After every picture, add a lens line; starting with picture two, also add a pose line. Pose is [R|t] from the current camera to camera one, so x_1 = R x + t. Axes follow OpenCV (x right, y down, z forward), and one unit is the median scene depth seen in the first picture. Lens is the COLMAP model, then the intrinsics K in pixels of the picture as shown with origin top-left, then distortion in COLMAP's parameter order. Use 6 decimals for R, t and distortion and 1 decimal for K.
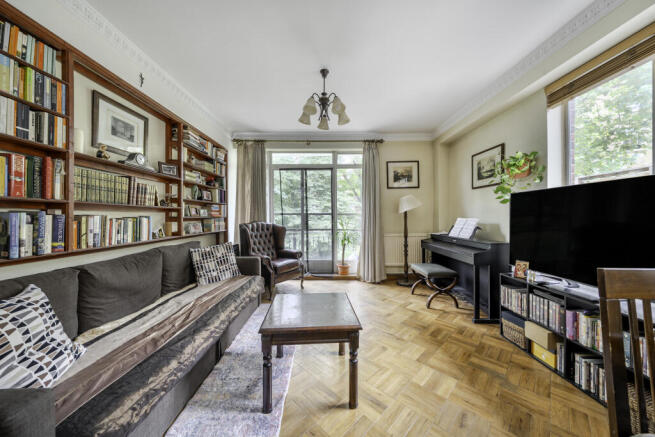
lens RADIAL K [[216.8, 0, 325.3], [0, 216.8, 218.2], [0, 0, 1]] dist [-0.001776, -0.000143]
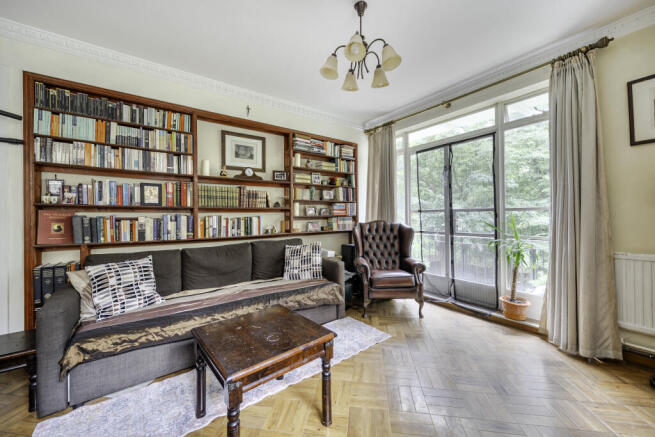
lens RADIAL K [[247.2, 0, 326.9], [0, 247.2, 214.0], [0, 0, 1]] dist [0.000414, -0.000245]
pose [[0.612319, -0.010860, -0.790536, 0.506420], [0.004454, 0.999937, -0.010286, -0.003006], [0.790598, 0.002777, 0.612329, 0.396918]]
